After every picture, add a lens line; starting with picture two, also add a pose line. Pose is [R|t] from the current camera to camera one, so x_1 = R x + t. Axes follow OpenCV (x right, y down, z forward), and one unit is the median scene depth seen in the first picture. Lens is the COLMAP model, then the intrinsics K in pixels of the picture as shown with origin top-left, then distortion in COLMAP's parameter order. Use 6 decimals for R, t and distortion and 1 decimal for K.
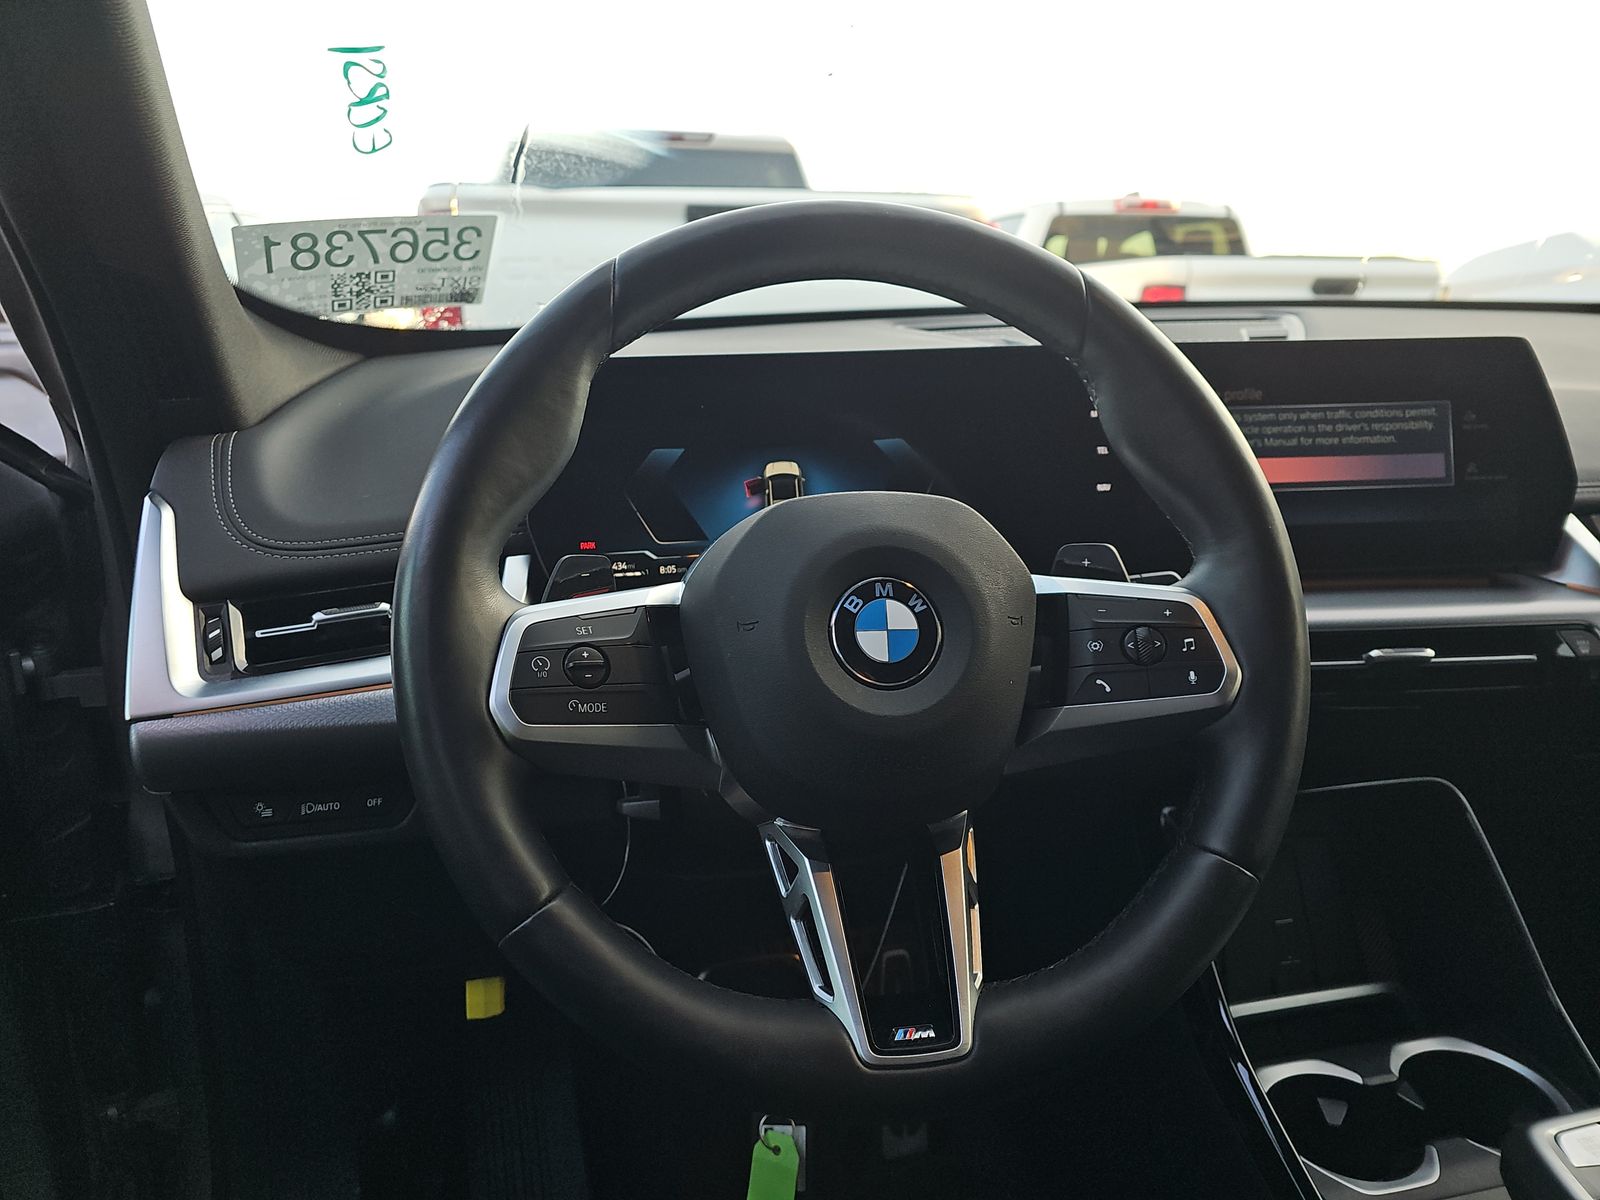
lens RADIAL K [[1044.3, 0, 768.9], [0, 1044.3, 630.2], [0, 0, 1]] dist [0.066561, -0.070117]
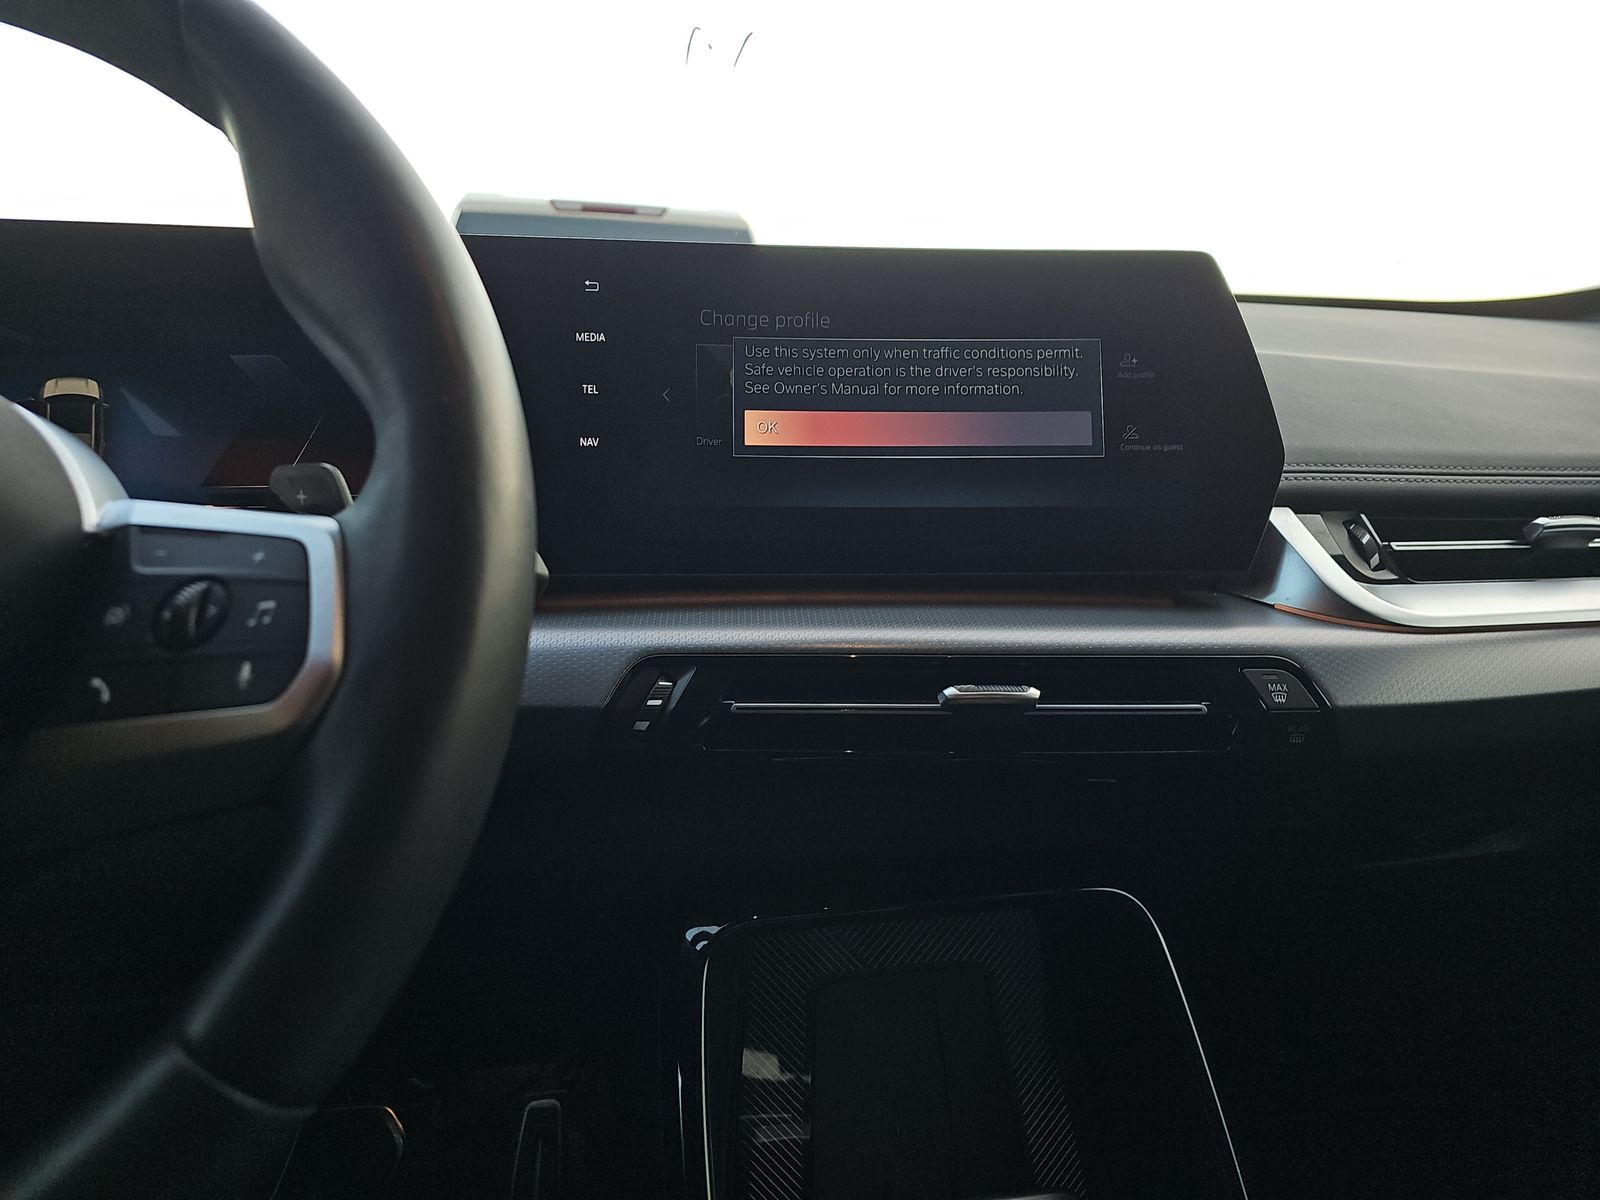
lens RADIAL K [[1044.3, 0, 768.9], [0, 1044.3, 630.2], [0, 0, 1]] dist [0.066561, -0.070117]
pose [[0.999602, 0.028041, -0.003167, 0.433043], [-0.028207, 0.996180, -0.082643, 0.038538], [0.000837, 0.082699, 0.996574, 0.326059]]
